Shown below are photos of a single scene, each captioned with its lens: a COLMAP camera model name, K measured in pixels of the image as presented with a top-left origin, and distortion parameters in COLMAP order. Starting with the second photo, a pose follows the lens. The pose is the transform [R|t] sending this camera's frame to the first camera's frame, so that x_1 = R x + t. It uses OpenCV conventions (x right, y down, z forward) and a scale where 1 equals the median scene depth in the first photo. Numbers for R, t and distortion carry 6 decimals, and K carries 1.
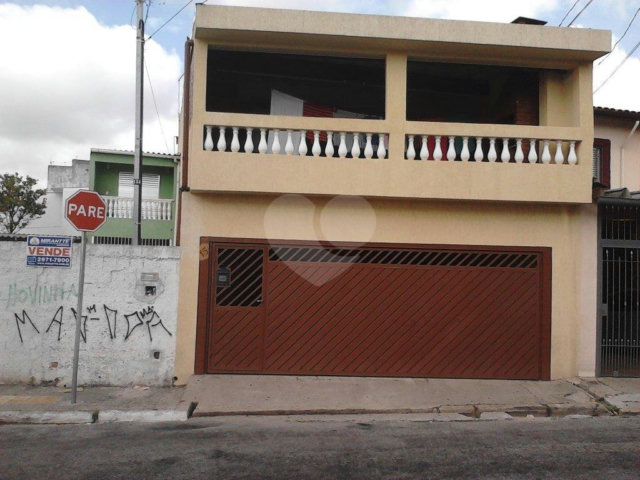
lens RADIAL K [[451.3, 0, 320.0], [0, 451.3, 240.0], [0, 0, 1]] dist [0.002620, -0.003398]
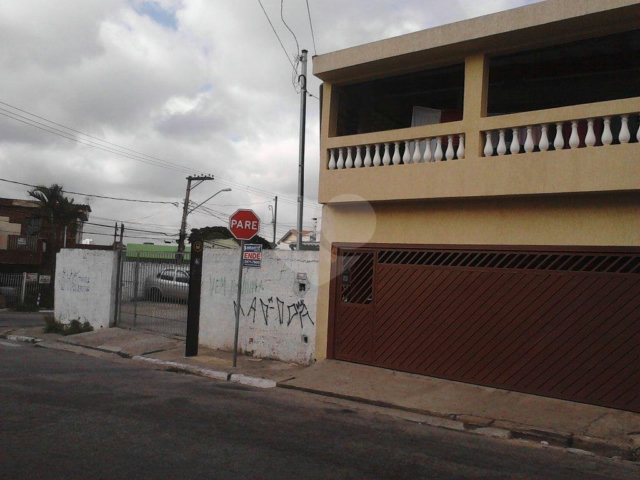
lens RADIAL K [[451.3, 0, 320.0], [0, 451.3, 240.0], [0, 0, 1]] dist [0.002620, -0.003398]
pose [[0.817698, -0.022119, -0.575222, 0.384246], [0.011385, 0.999687, -0.022256, 0.011961], [0.575535, 0.011650, 0.817694, 0.018889]]
